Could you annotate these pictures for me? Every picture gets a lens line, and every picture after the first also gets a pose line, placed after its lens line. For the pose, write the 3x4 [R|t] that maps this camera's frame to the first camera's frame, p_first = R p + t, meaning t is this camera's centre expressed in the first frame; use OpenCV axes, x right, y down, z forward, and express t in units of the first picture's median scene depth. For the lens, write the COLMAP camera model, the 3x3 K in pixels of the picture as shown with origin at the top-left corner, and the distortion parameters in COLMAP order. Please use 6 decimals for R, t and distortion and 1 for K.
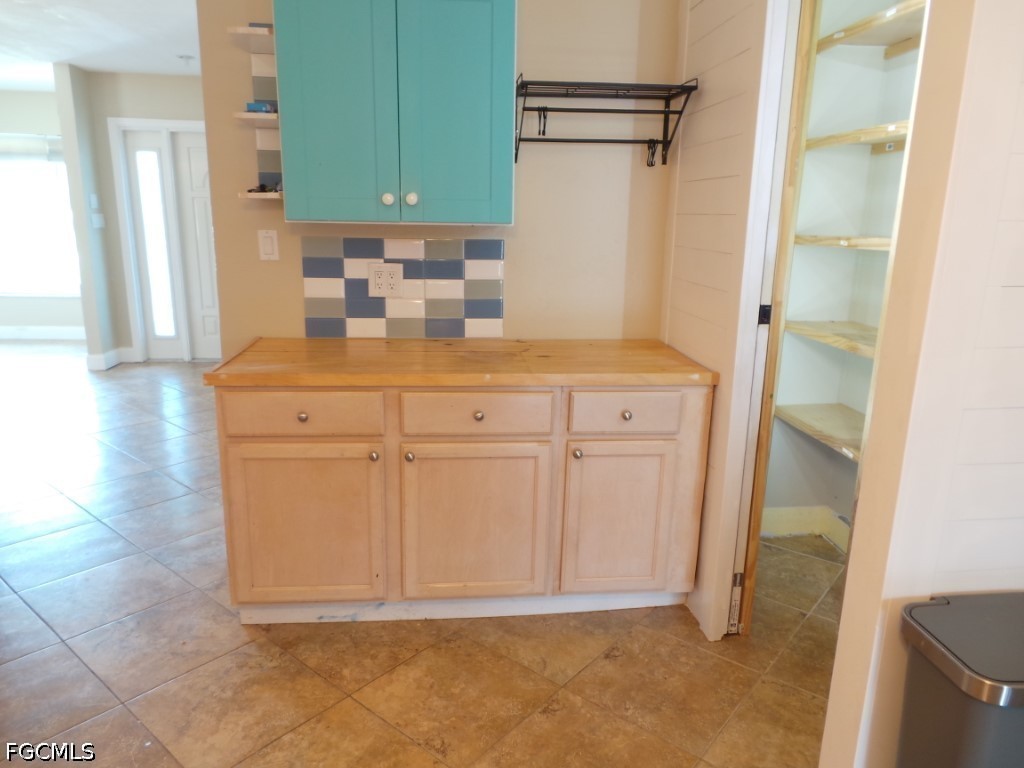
lens RADIAL K [[716.6, 0, 513.6], [0, 716.6, 400.0], [0, 0, 1]] dist [0.006325, 0.002090]
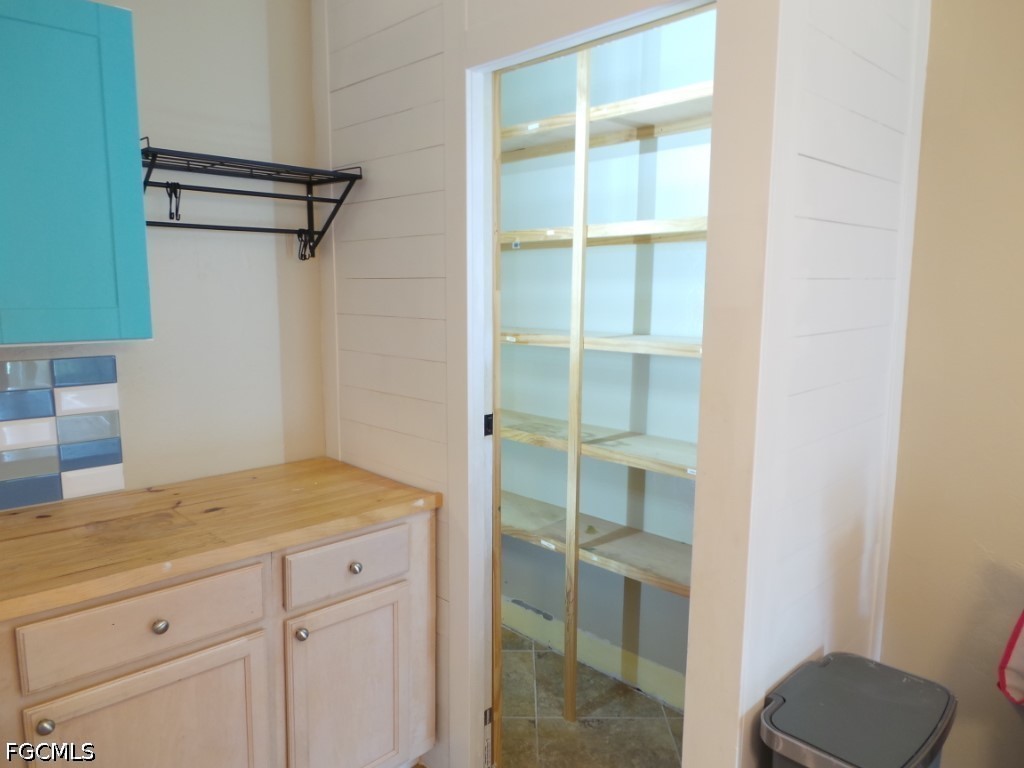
lens RADIAL K [[708.2, 0, 509.5], [0, 708.2, 391.4], [0, 0, 1]] dist [-0.009343, -0.001364]
pose [[0.773387, -0.100756, 0.625876, -0.175575], [0.163810, 0.985521, -0.043765, -0.105163], [-0.612404, 0.136372, 0.778694, 0.242631]]
